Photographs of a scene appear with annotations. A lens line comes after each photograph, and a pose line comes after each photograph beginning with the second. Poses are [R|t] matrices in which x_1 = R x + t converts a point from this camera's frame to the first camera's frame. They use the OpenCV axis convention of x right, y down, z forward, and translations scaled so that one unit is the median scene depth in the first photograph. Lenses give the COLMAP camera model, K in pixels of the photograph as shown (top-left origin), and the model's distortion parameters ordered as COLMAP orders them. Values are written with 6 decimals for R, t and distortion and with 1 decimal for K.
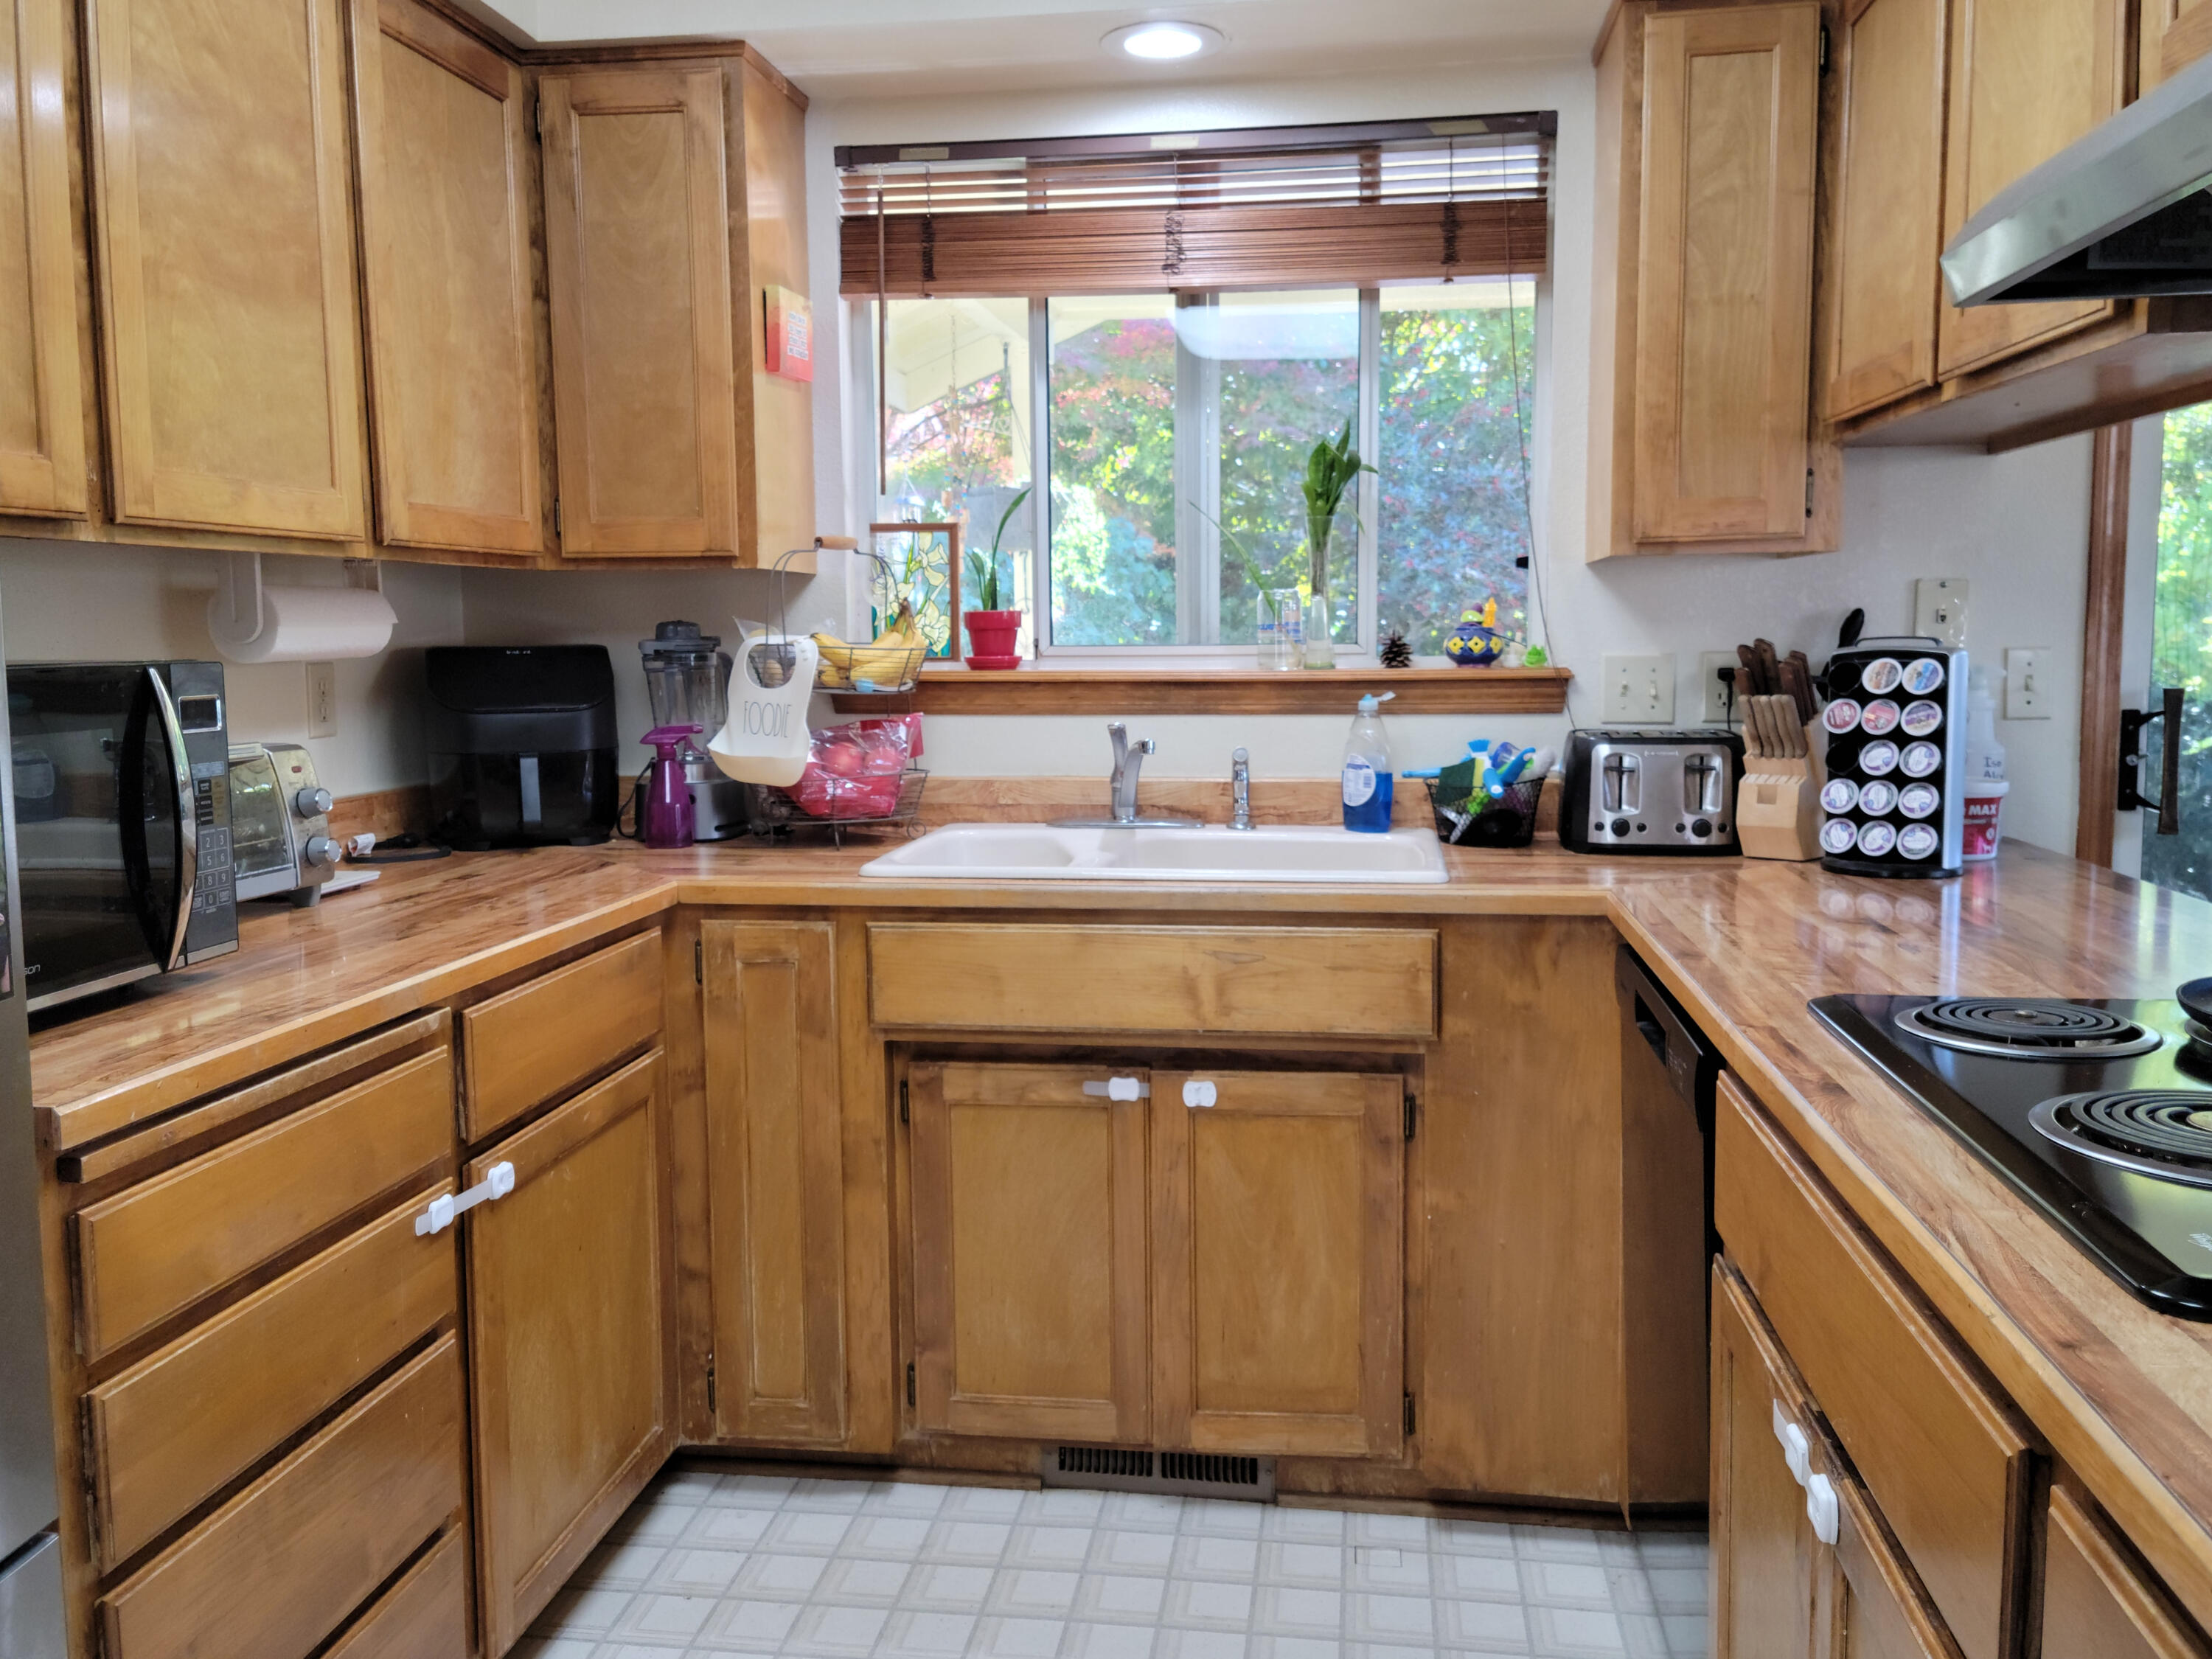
lens RADIAL K [[1772.5, 0, 1100.9], [0, 1772.5, 810.8], [0, 0, 1]] dist [0.074376, -0.075546]
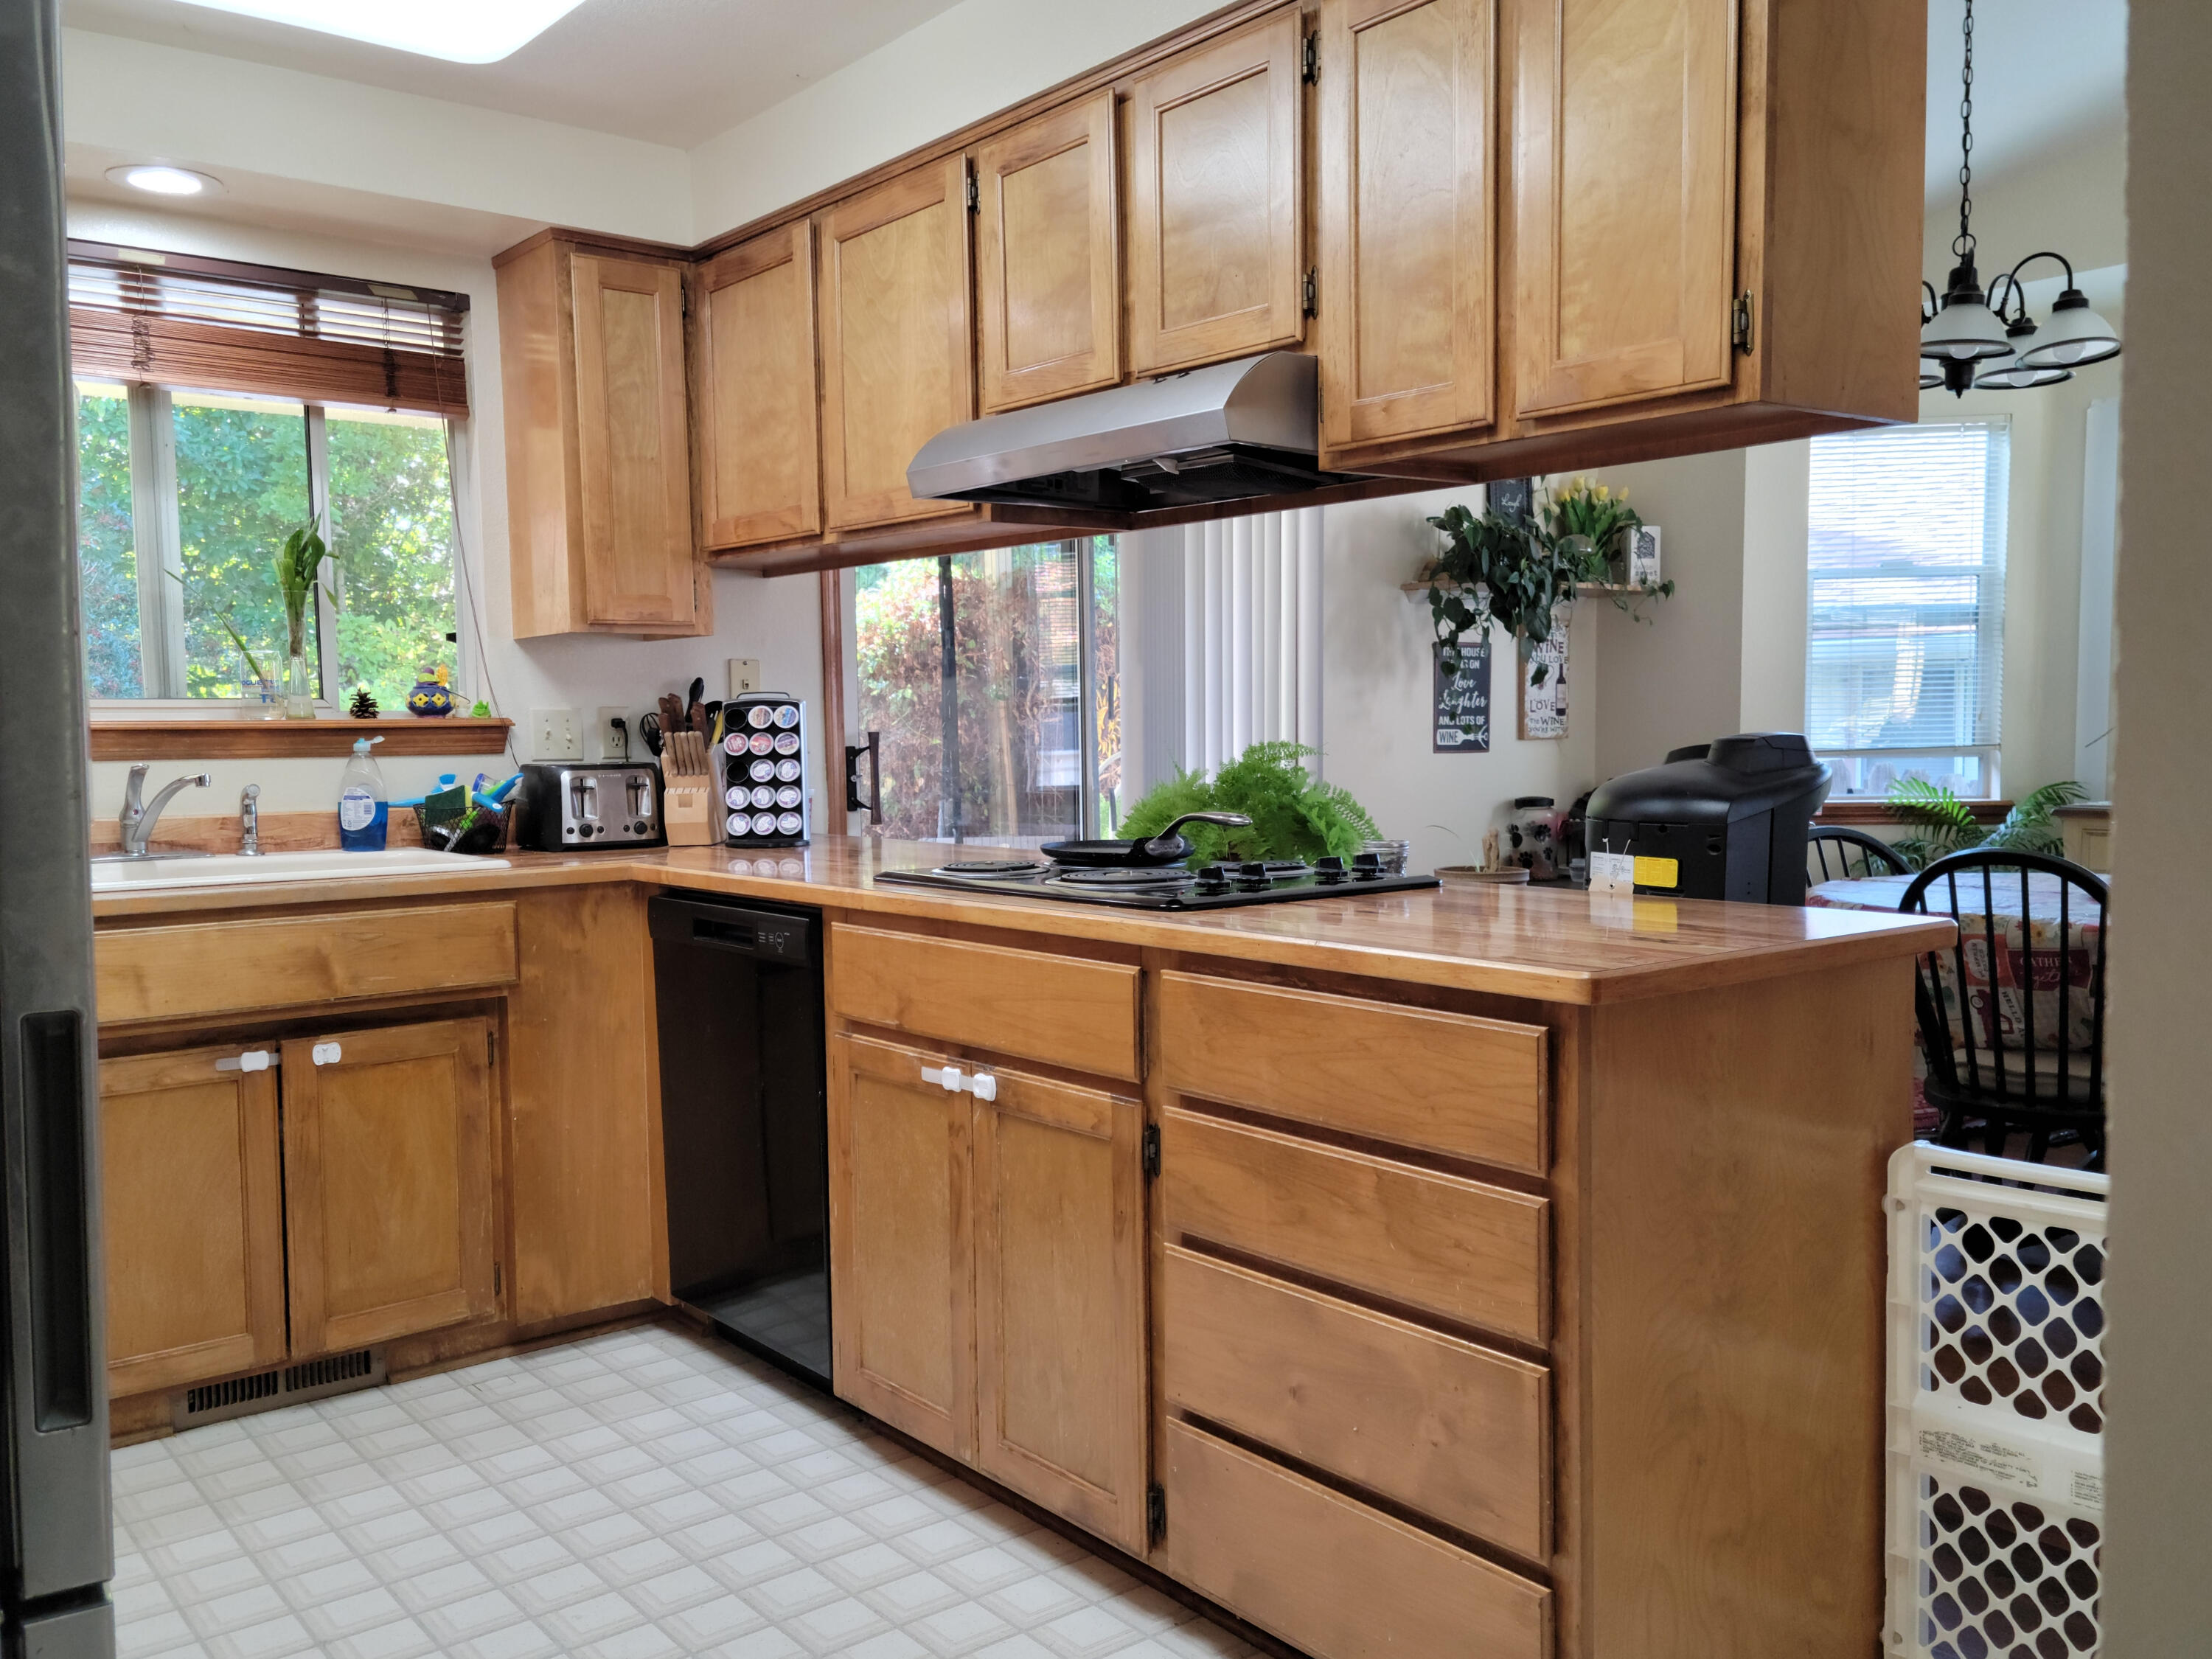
lens RADIAL K [[1846.5, 0, 1096.0], [0, 1846.5, 836.2], [0, 0, 1]] dist [0.040732, -0.011504]
pose [[0.682867, -0.041984, 0.729335, -0.494823], [0.080049, 0.996636, -0.017579, 0.072603], [-0.726144, 0.070387, 0.683931, -0.263360]]
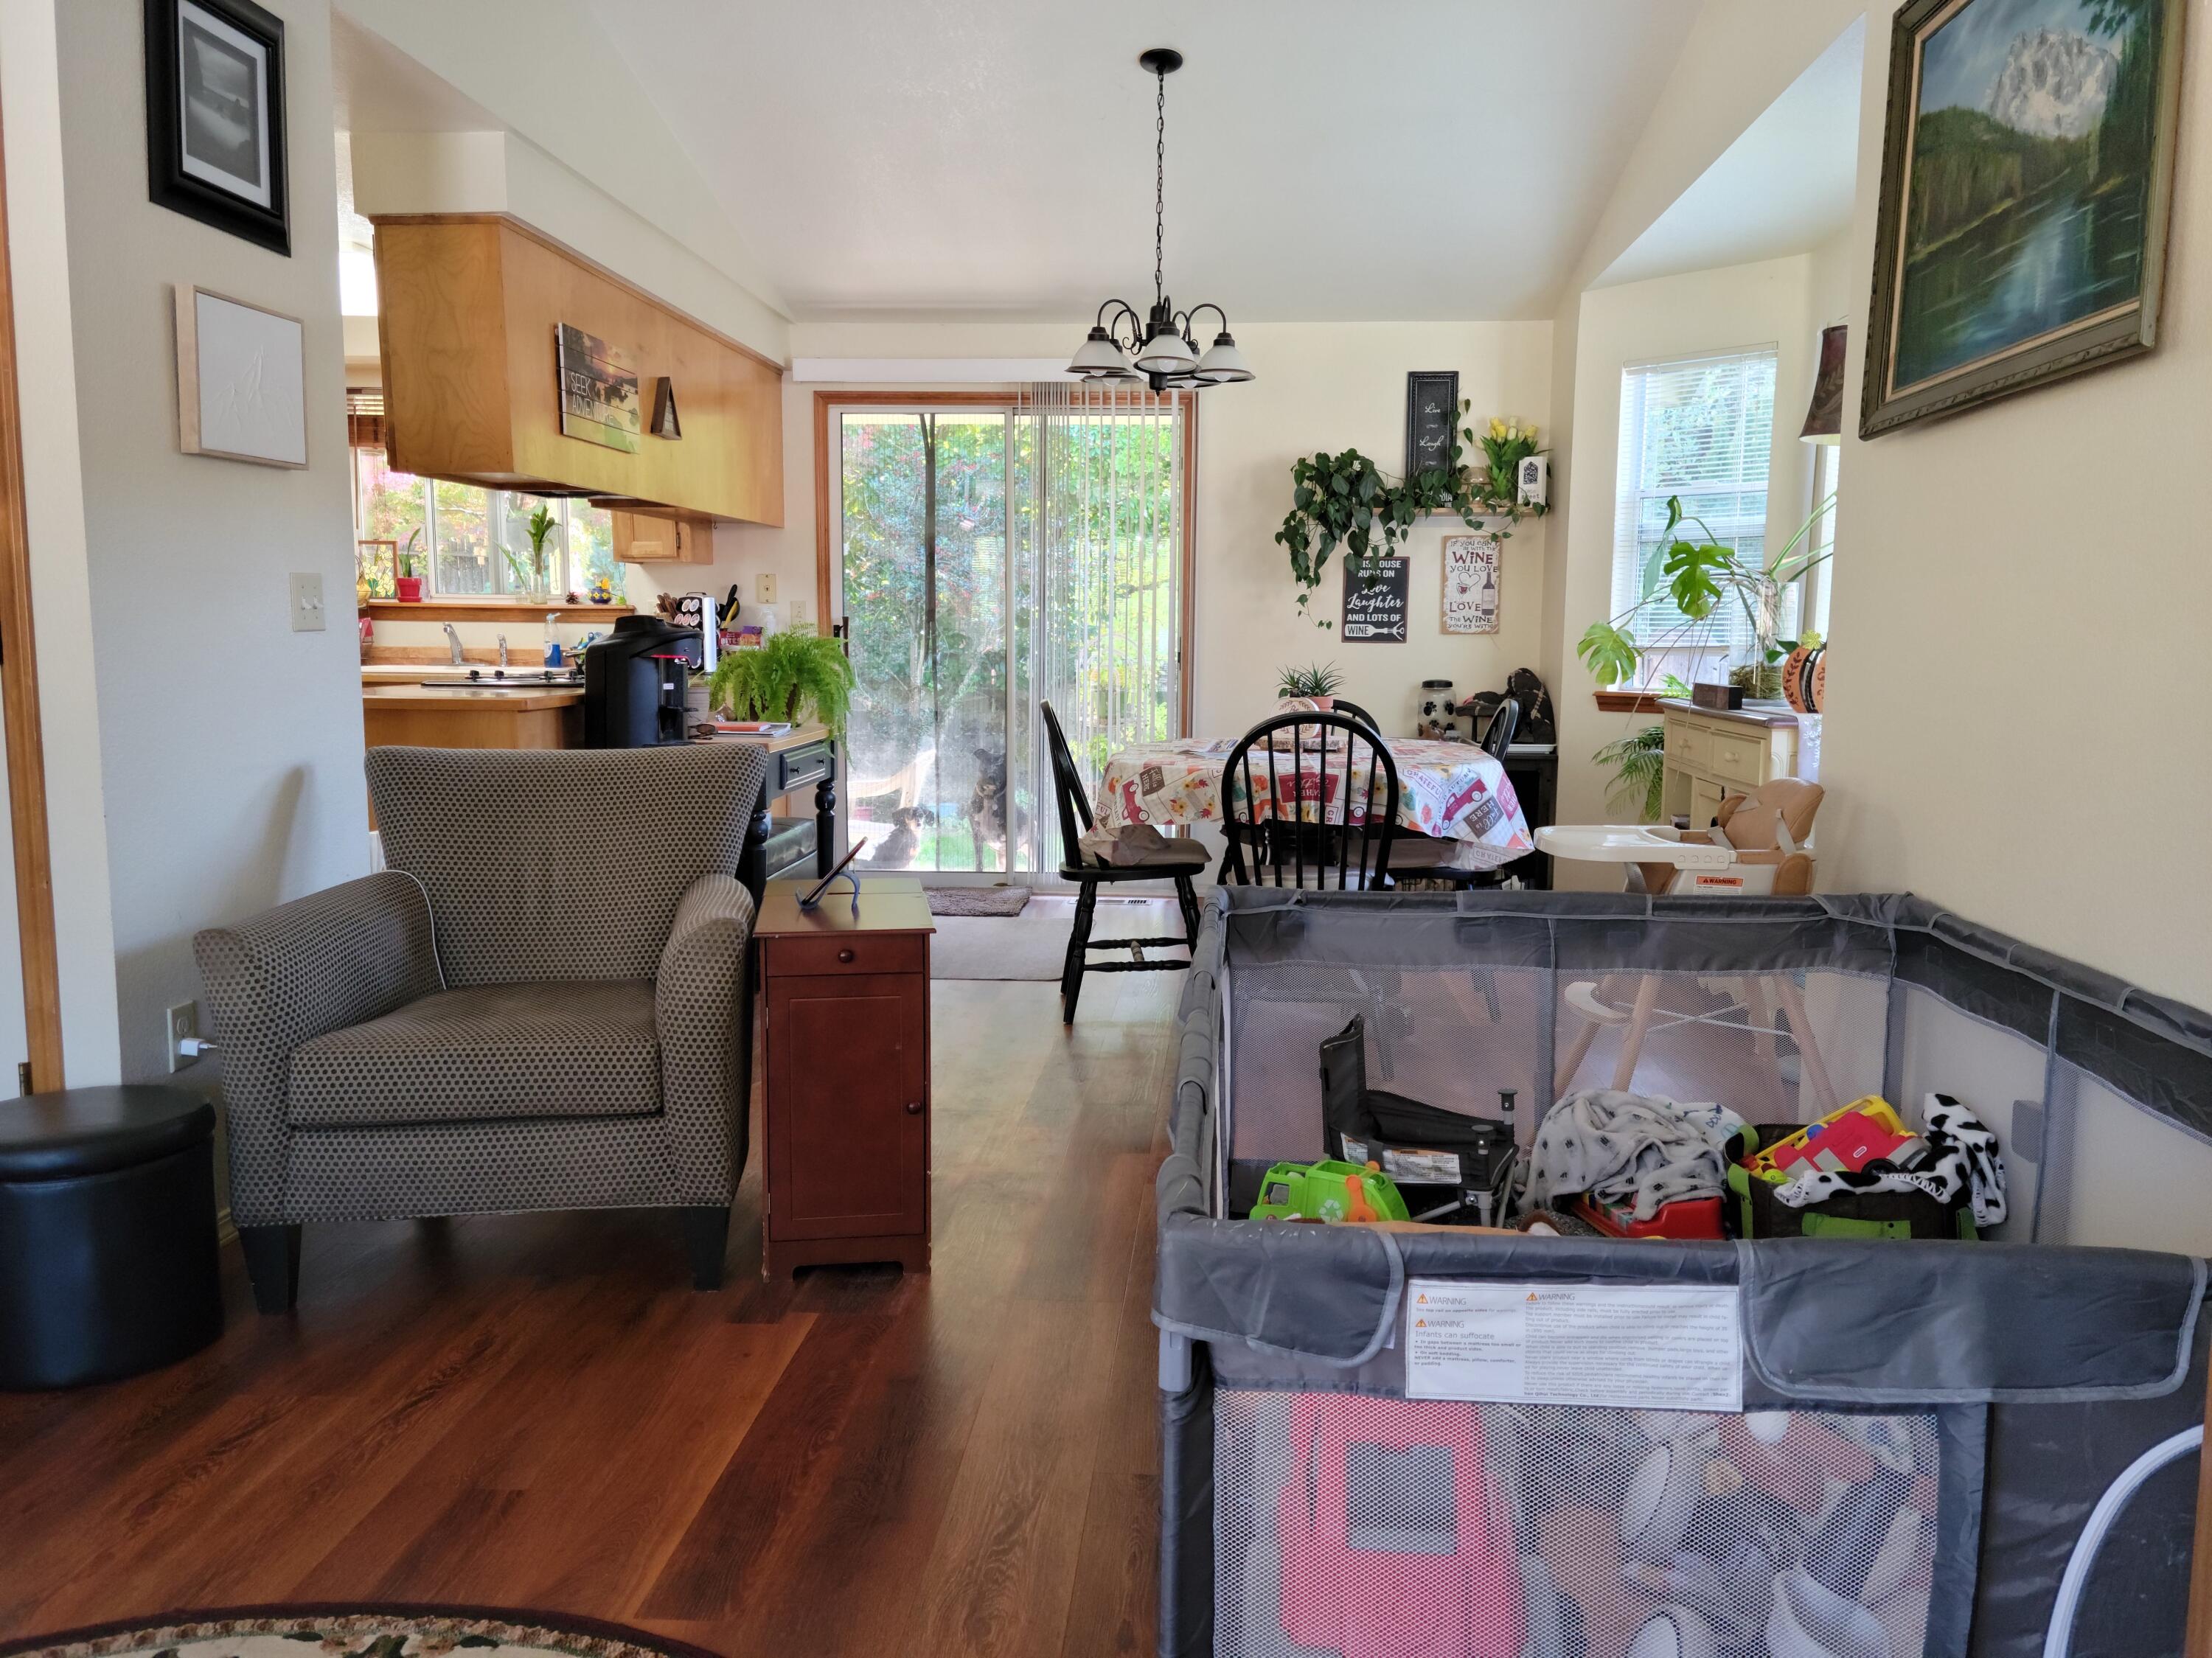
lens RADIAL K [[1772.4, 0, 1110.4], [0, 1772.4, 830.7], [0, 0, 1]] dist [0.074376, -0.075546]
pose [[0.996130, 0.007010, 0.087617, 0.819564], [-0.007762, 0.999936, 0.008239, 0.245504], [-0.087554, -0.008887, 0.996120, -1.822777]]
